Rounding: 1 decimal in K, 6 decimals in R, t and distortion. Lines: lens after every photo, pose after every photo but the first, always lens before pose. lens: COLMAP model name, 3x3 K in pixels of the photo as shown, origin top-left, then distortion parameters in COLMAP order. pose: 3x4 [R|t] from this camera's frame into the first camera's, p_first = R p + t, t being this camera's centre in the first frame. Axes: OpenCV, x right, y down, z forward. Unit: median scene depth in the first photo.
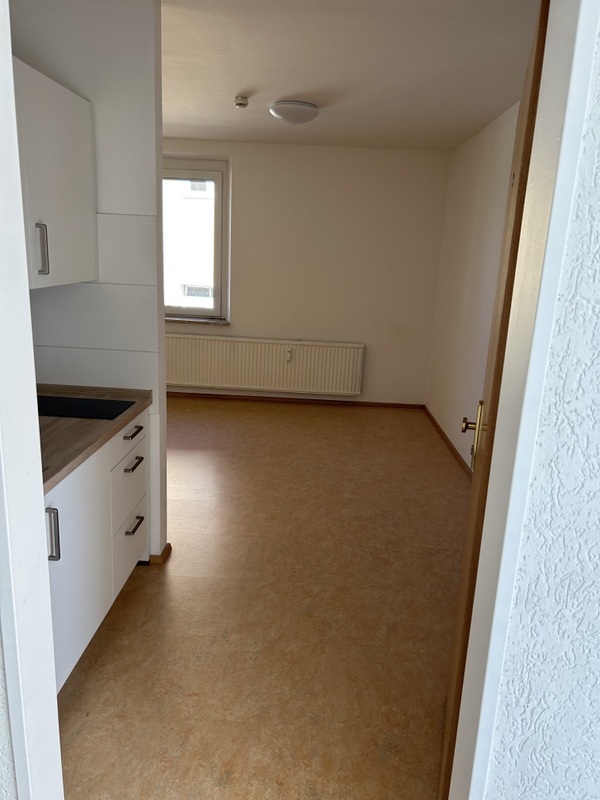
lens RADIAL K [[594.5, 0, 298.0], [0, 594.5, 402.6], [0, 0, 1]] dist [0.059407, -0.001276]
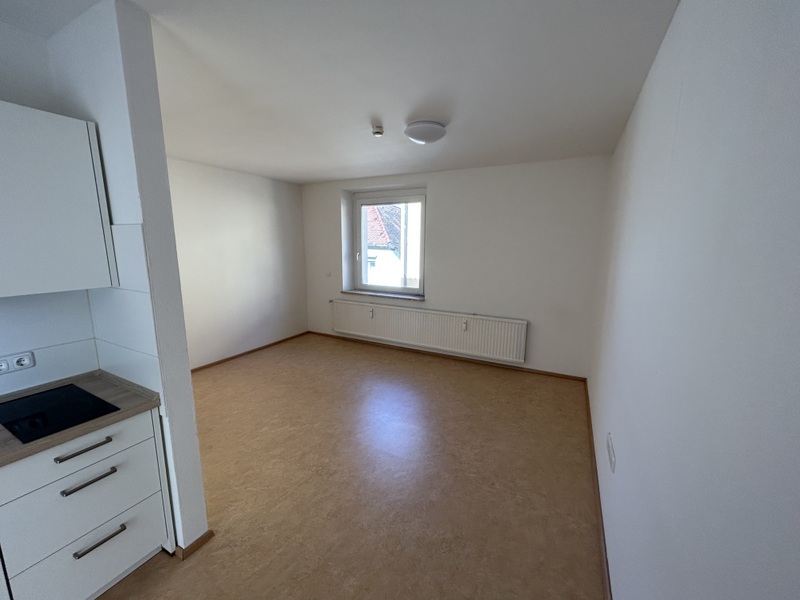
lens RADIAL K [[326.6, 0, 401.2], [0, 326.6, 299.4], [0, 0, 1]] dist [0.002459, 0.000417]
pose [[0.904237, 0.032872, -0.425764, 0.160120], [-0.070712, 0.994795, -0.073372, -0.075616], [0.421136, 0.096453, 0.901854, 0.300505]]
